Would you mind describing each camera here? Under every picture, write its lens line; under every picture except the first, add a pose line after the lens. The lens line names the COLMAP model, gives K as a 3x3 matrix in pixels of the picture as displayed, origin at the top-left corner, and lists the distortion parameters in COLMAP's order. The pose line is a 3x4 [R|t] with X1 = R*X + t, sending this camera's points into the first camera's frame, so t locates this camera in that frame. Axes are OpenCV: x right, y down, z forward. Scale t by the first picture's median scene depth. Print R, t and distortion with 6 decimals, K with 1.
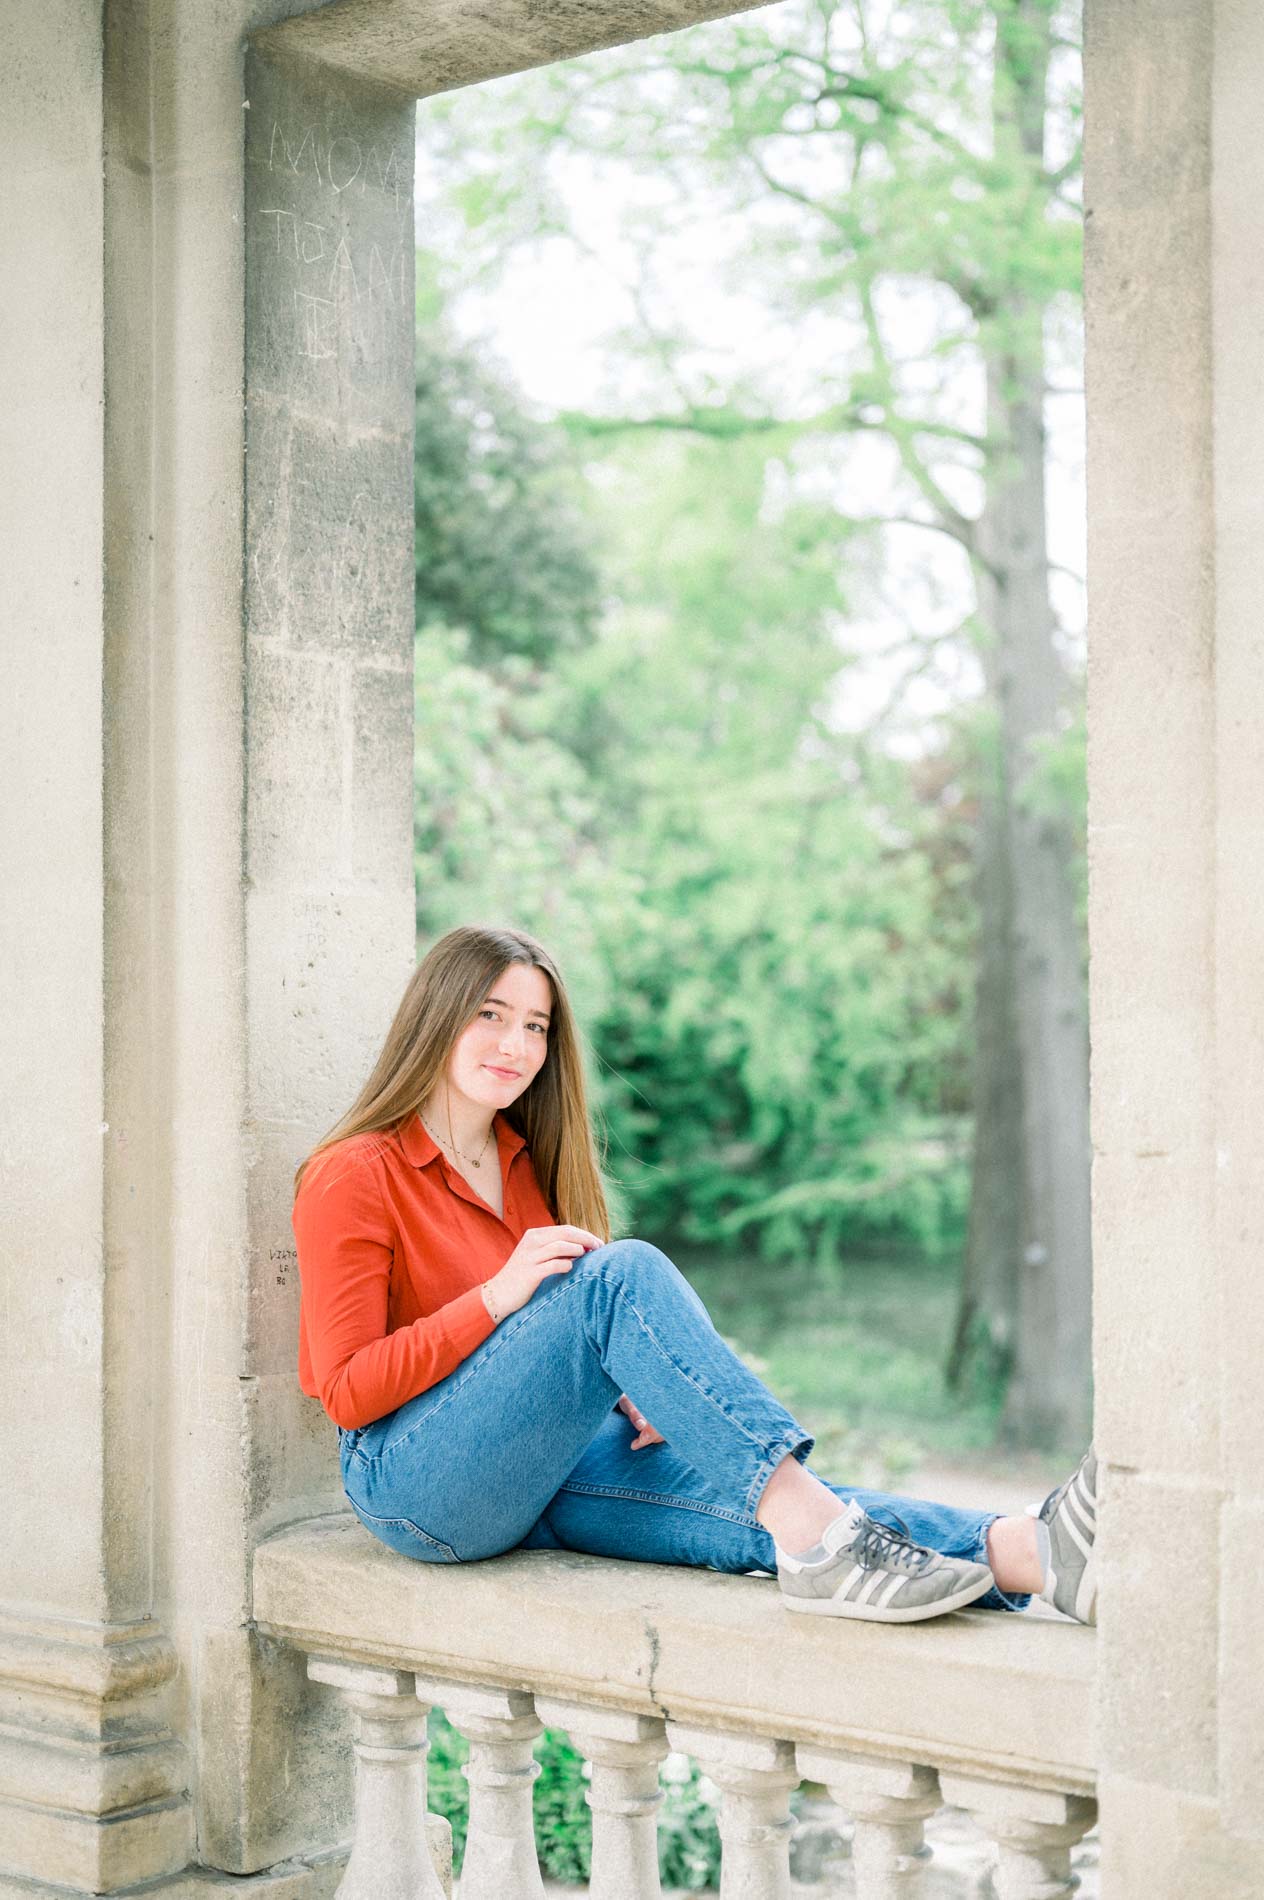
lens RADIAL K [[2735.9, 0, 632.0], [0, 2735.9, 950.0], [0, 0, 1]] dist [-0.002841, 0.014221]
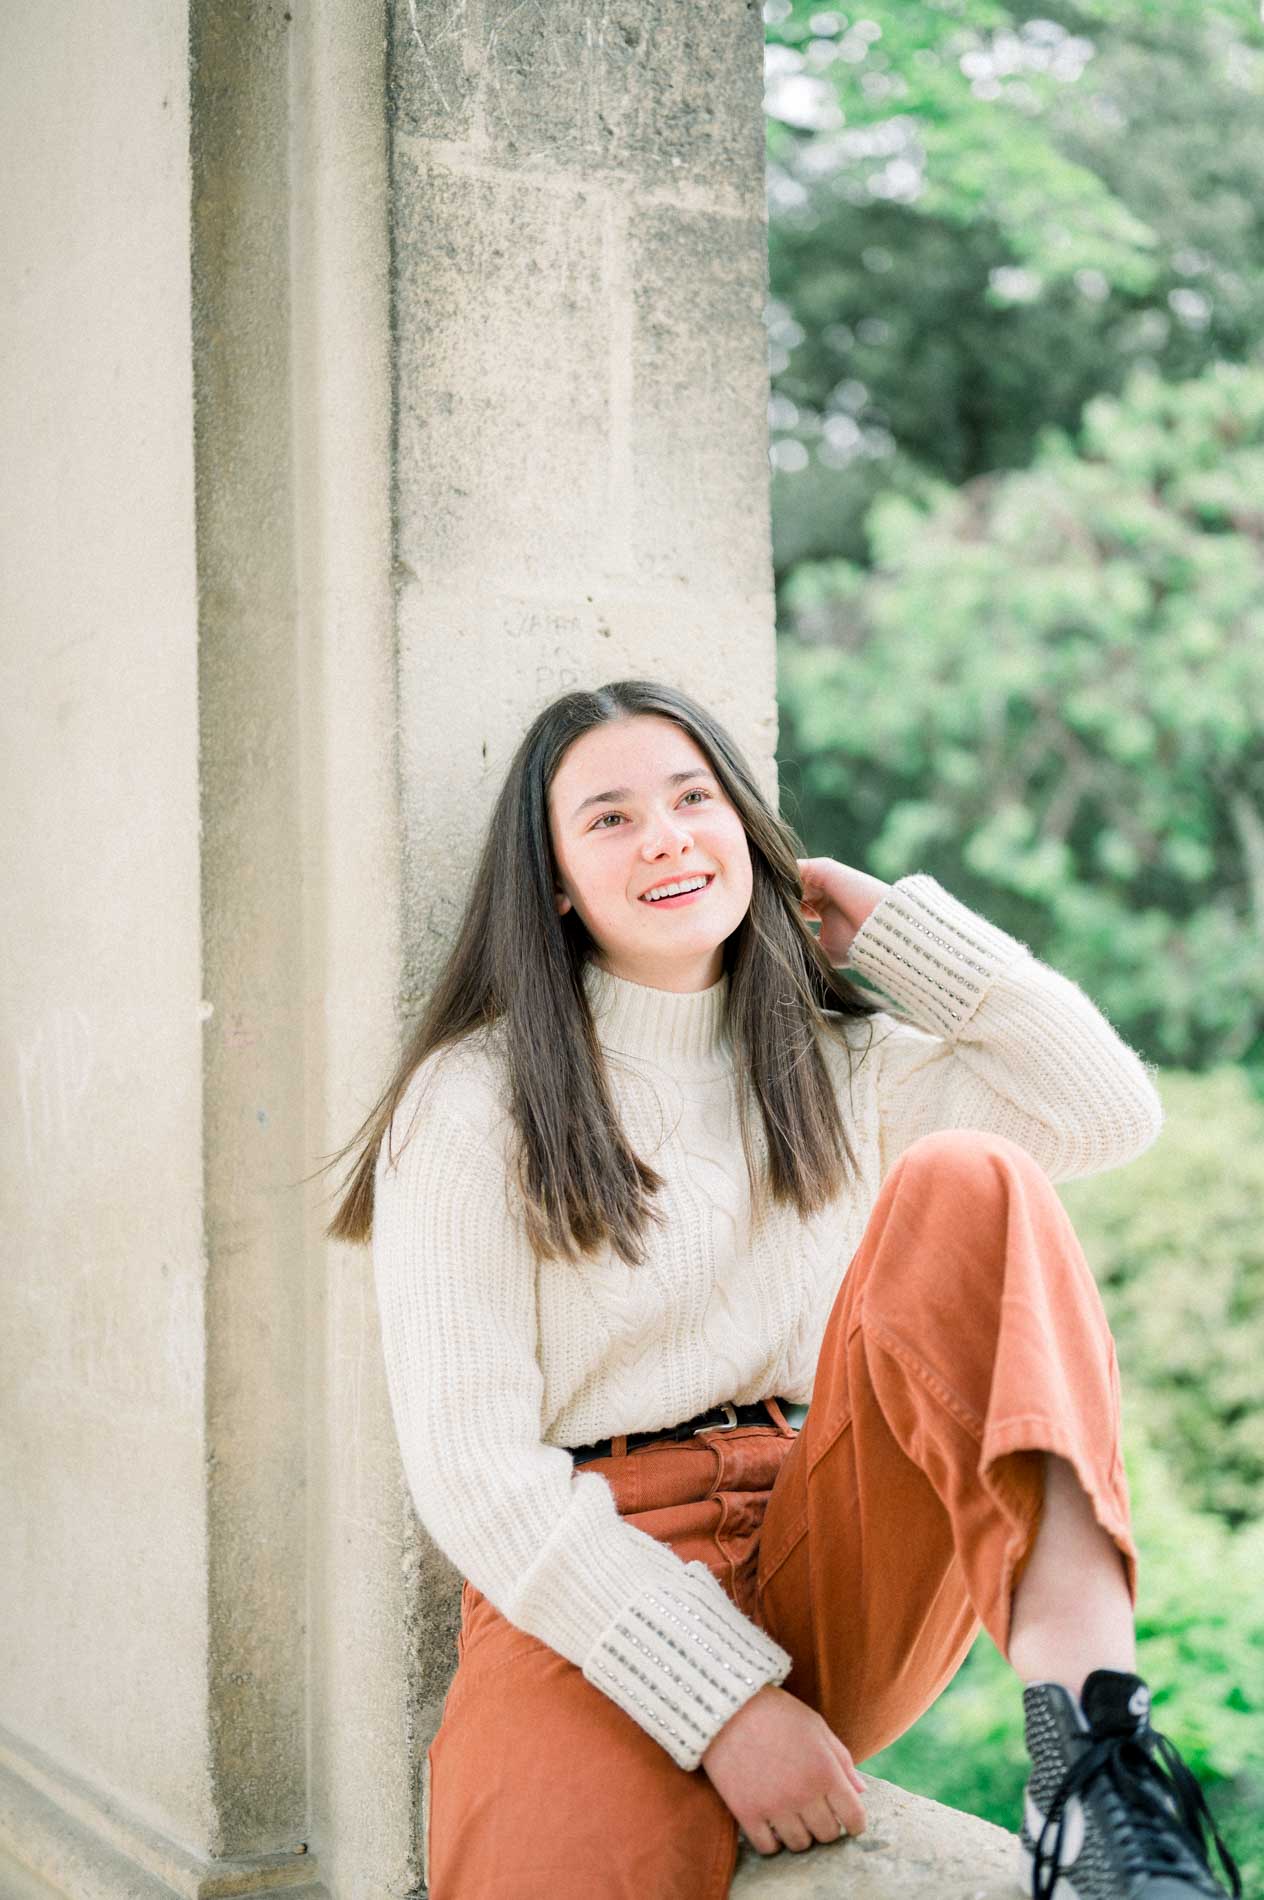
lens RADIAL K [[2735.9, 0, 632.0], [0, 2735.9, 950.0], [0, 0, 1]] dist [-0.002841, 0.014221]
pose [[0.922406, -0.023275, -0.385520, 0.118007], [0.023261, 0.999718, -0.004699, 0.056421], [0.385521, -0.004633, 0.922687, 0.491049]]
